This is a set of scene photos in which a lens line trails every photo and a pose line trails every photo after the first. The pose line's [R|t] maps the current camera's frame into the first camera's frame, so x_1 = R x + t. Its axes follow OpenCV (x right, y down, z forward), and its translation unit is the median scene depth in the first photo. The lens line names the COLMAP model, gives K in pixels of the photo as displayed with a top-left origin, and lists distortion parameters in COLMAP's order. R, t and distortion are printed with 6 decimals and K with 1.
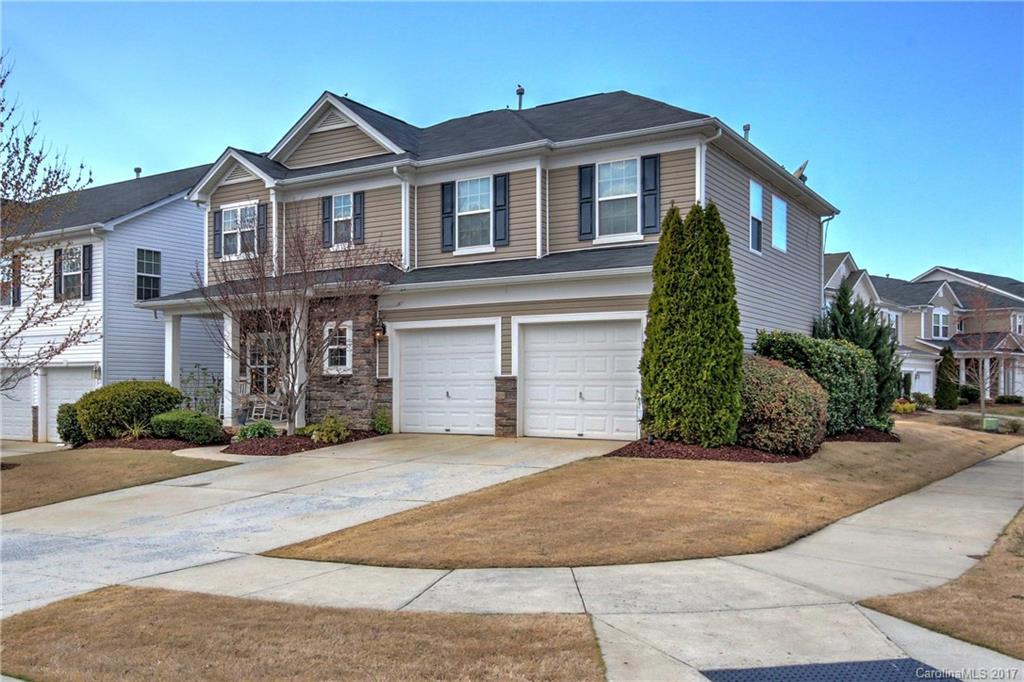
lens RADIAL K [[876.4, 0, 512.0], [0, 876.4, 341.0], [0, 0, 1]] dist [-0.002324, -0.003857]
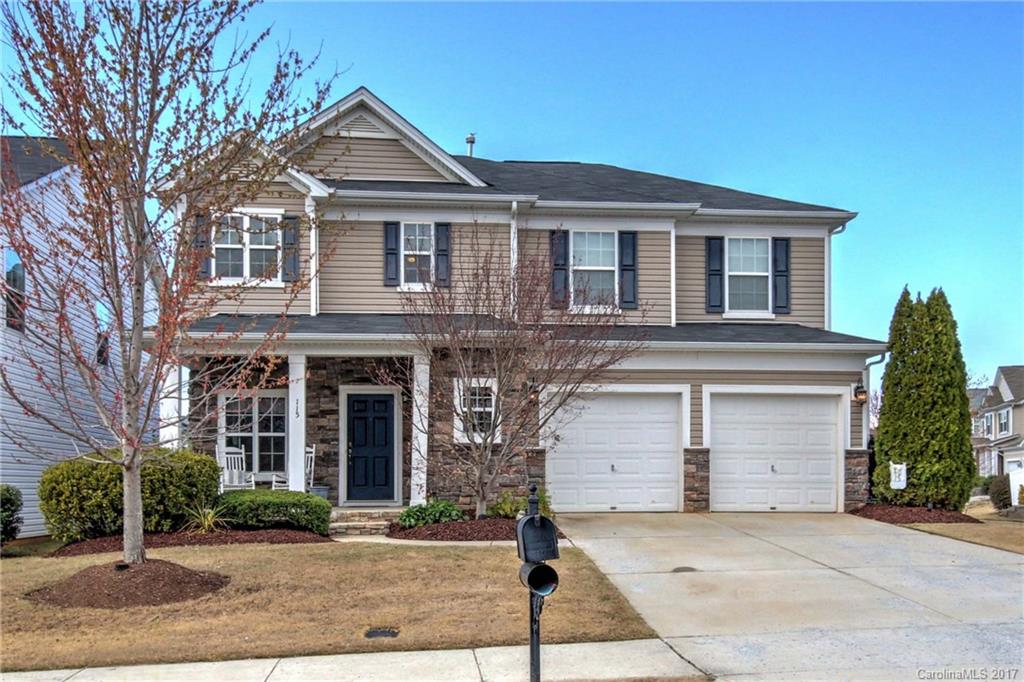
lens RADIAL K [[994.7, 0, 512.5], [0, 994.7, 399.8], [0, 0, 1]] dist [0.051577, 0.000729]
pose [[0.793186, 0.053861, 0.606593, -0.767599], [-0.027928, 0.998250, -0.052118, 0.046935], [-0.608338, 0.024399, 0.793303, 0.254000]]
